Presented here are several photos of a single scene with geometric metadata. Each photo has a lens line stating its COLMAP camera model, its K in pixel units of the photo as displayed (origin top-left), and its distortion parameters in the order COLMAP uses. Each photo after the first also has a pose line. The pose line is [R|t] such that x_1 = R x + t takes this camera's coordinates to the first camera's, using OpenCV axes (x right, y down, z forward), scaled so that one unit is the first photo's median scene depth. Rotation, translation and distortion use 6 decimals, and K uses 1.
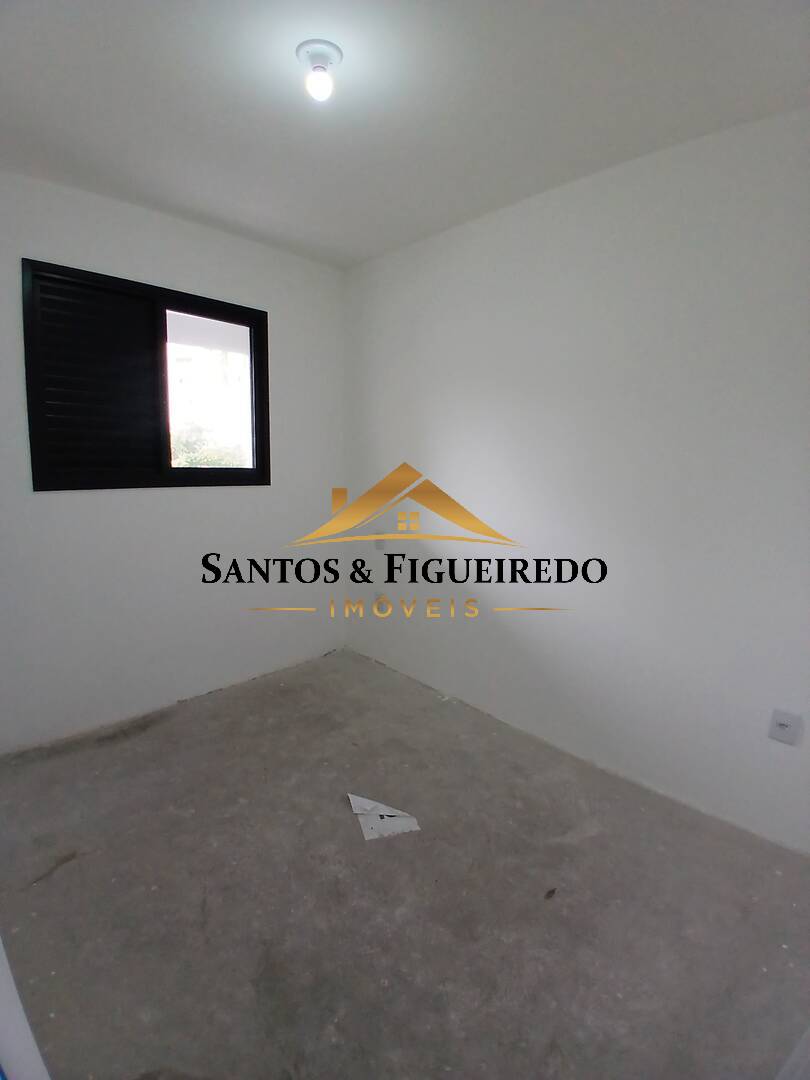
lens RADIAL K [[542.1, 0, 404.7], [0, 542.1, 535.1], [0, 0, 1]] dist [0.016055, -0.053268]
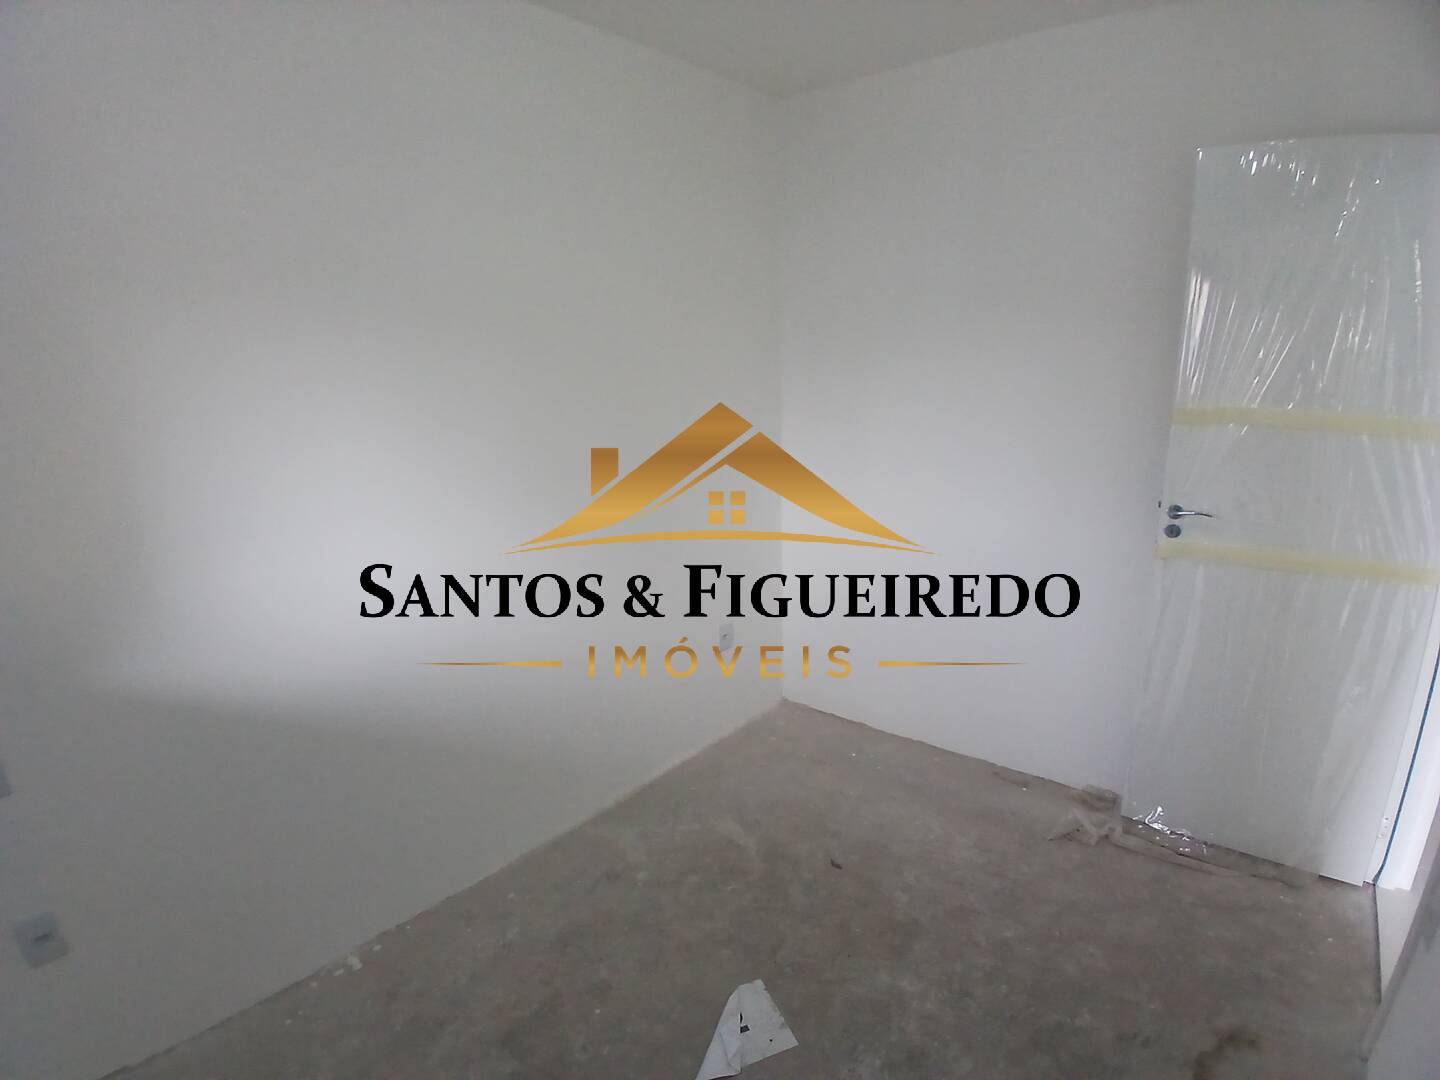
lens RADIAL K [[722.8, 0, 720.0], [0, 722.8, 540.0], [0, 0, 1]] dist [0.016055, -0.053268]
pose [[-0.095466, -0.260232, 0.960815, -0.744912], [0.167617, 0.947239, 0.273209, -0.273587], [-0.981219, 0.187131, -0.046809, 1.021926]]
